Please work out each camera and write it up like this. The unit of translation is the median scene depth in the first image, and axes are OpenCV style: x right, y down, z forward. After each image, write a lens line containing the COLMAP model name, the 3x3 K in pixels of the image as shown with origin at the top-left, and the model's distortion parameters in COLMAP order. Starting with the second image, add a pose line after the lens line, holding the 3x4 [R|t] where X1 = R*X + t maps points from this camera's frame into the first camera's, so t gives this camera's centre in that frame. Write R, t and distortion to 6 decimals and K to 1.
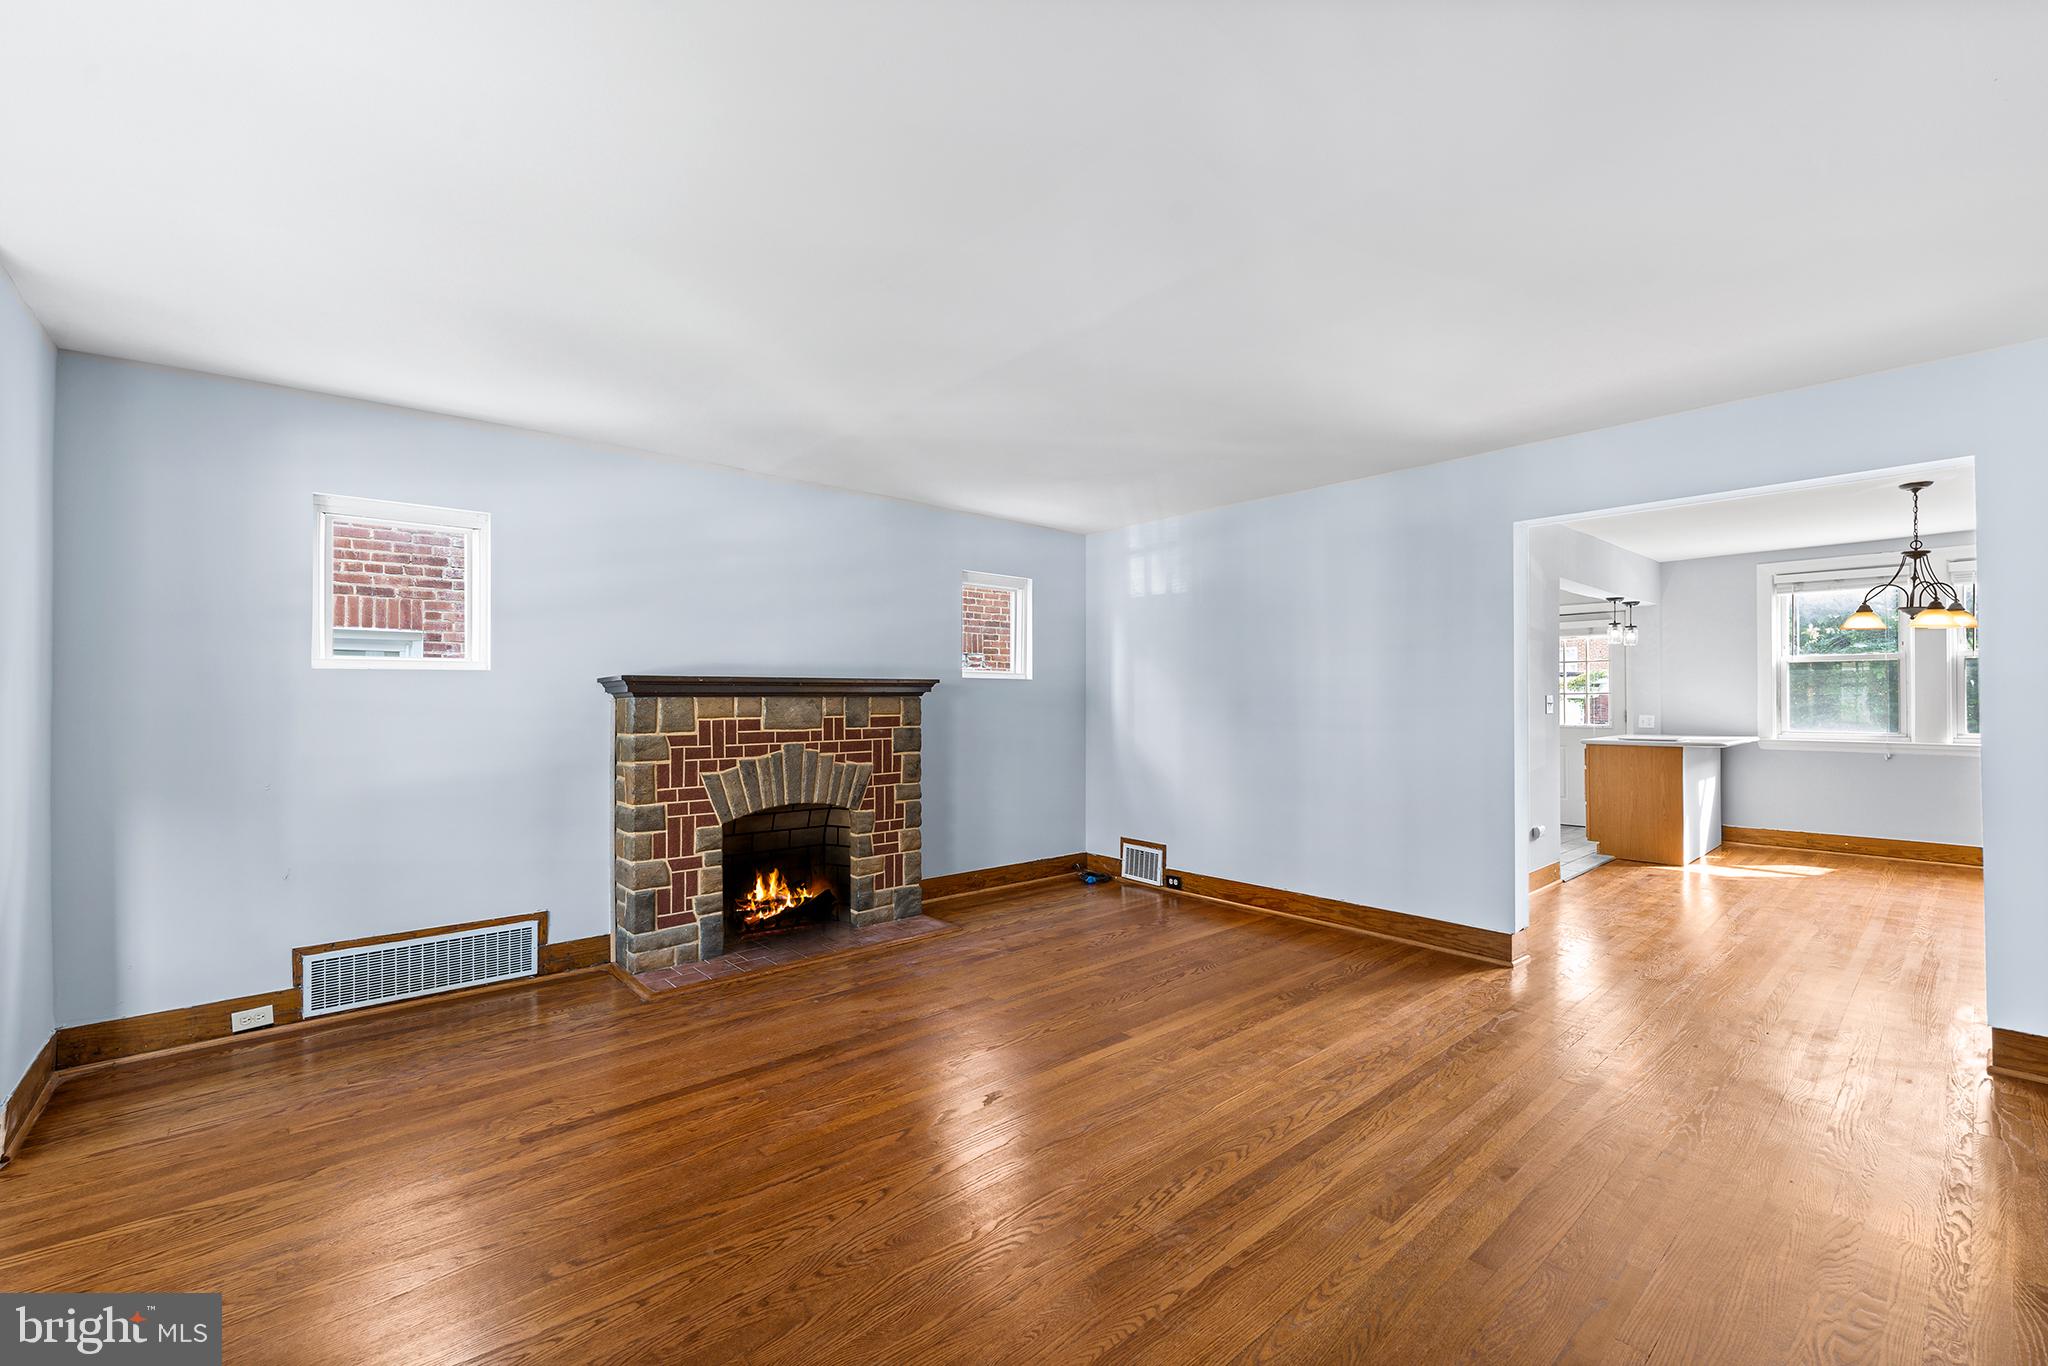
lens RADIAL K [[841.2, 0, 1020.7], [0, 841.2, 705.2], [0, 0, 1]] dist [-0.000506, -0.000304]
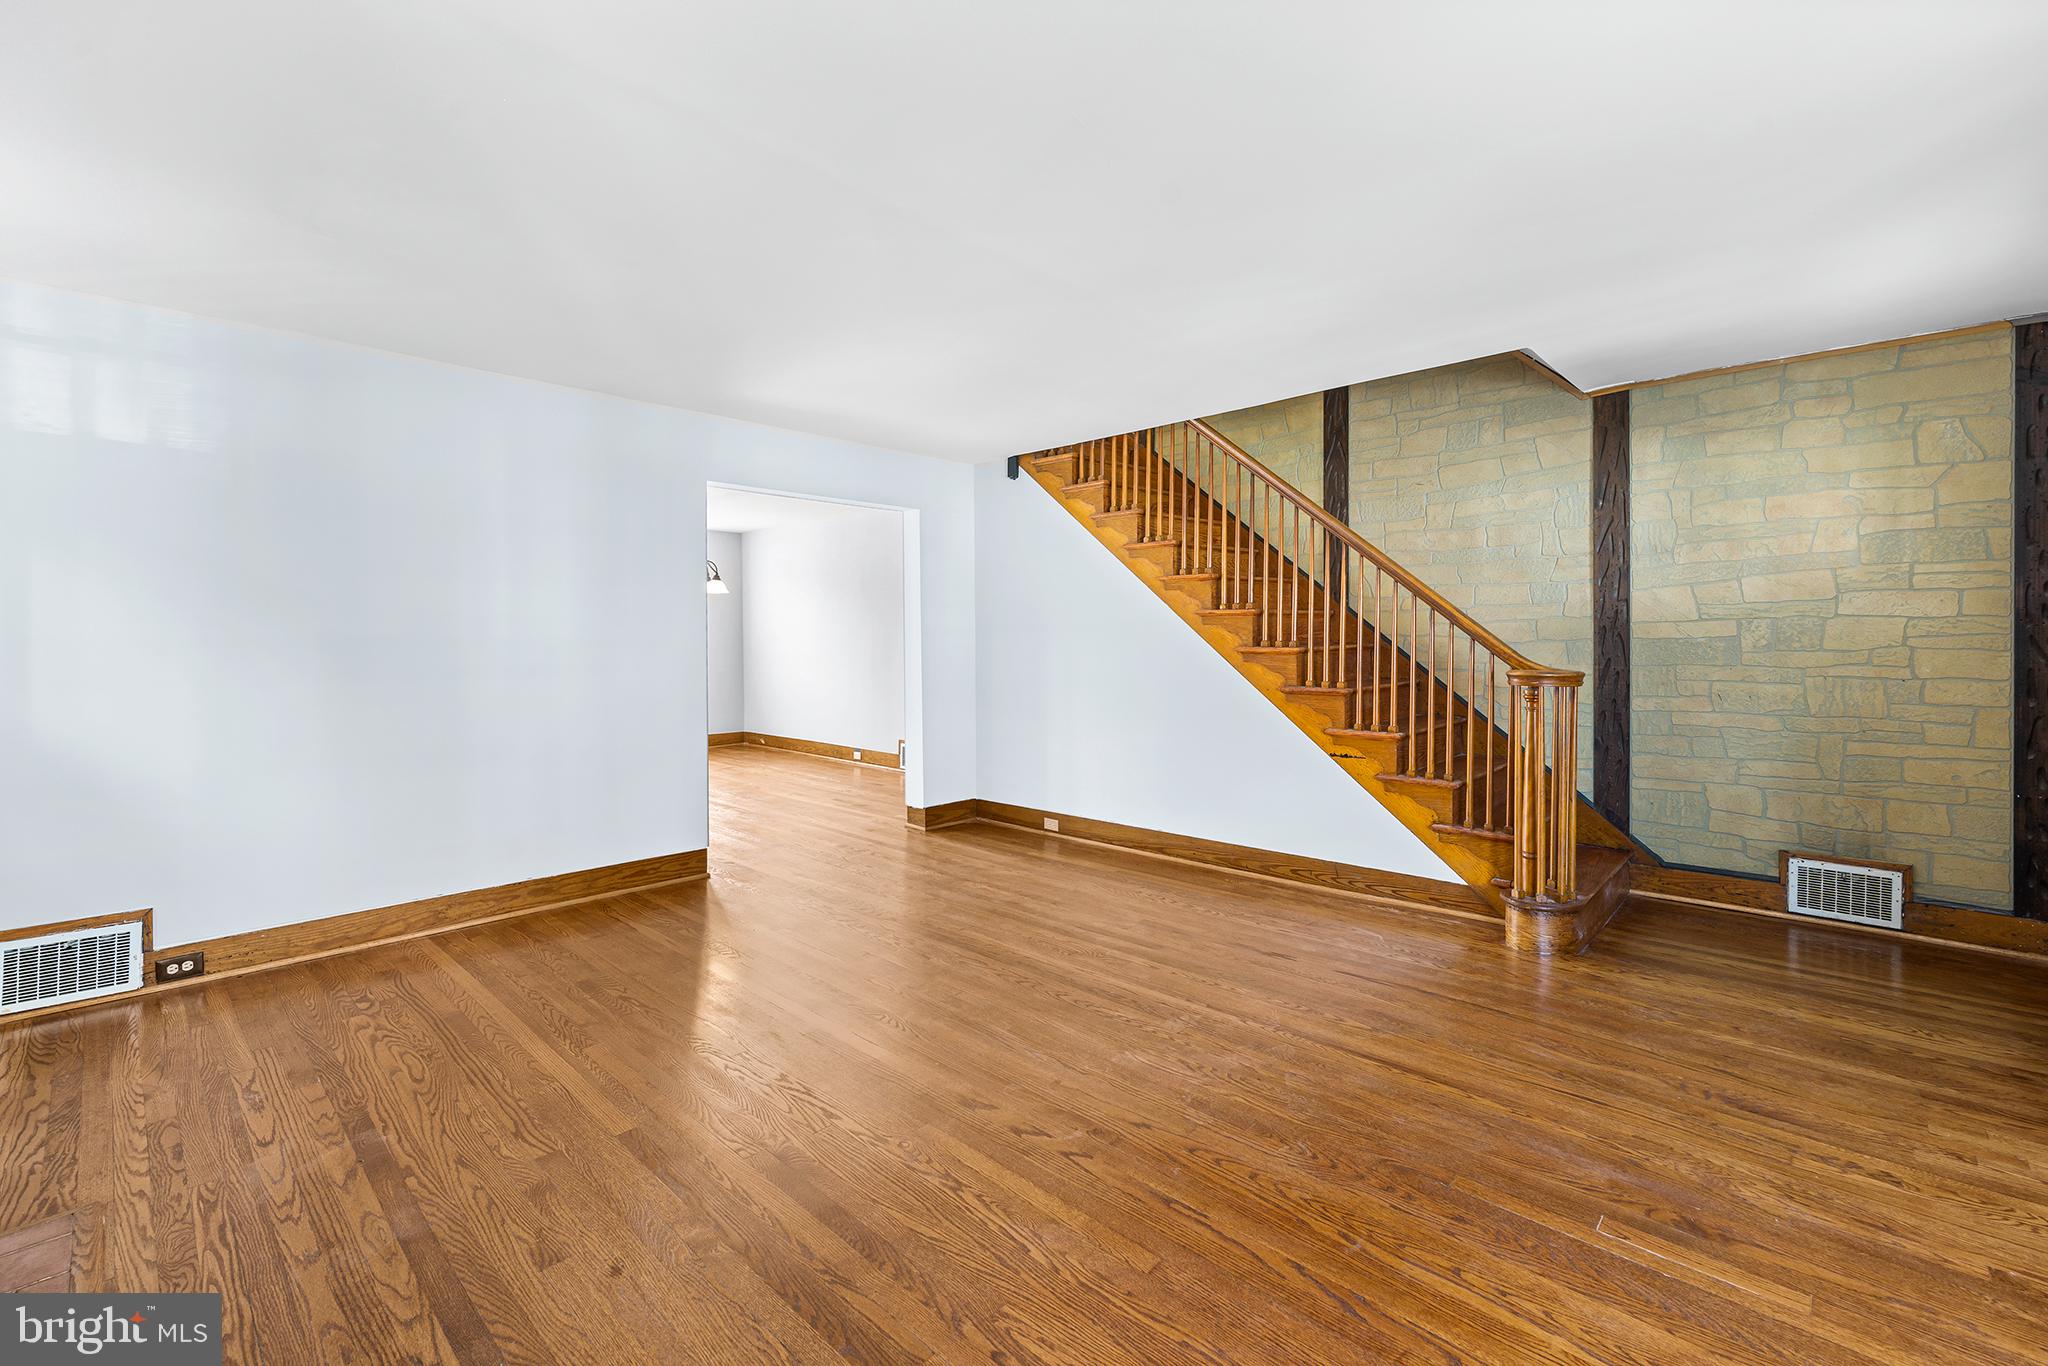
lens RADIAL K [[871.4, 0, 1019.6], [0, 871.4, 639.2], [0, 0, 1]] dist [-0.001678, -0.000249]
pose [[-0.083724, -0.002008, 0.996487, -0.600056], [0.013773, 0.999900, 0.003172, -0.001228], [-0.996394, 0.013990, -0.083688, 0.679691]]
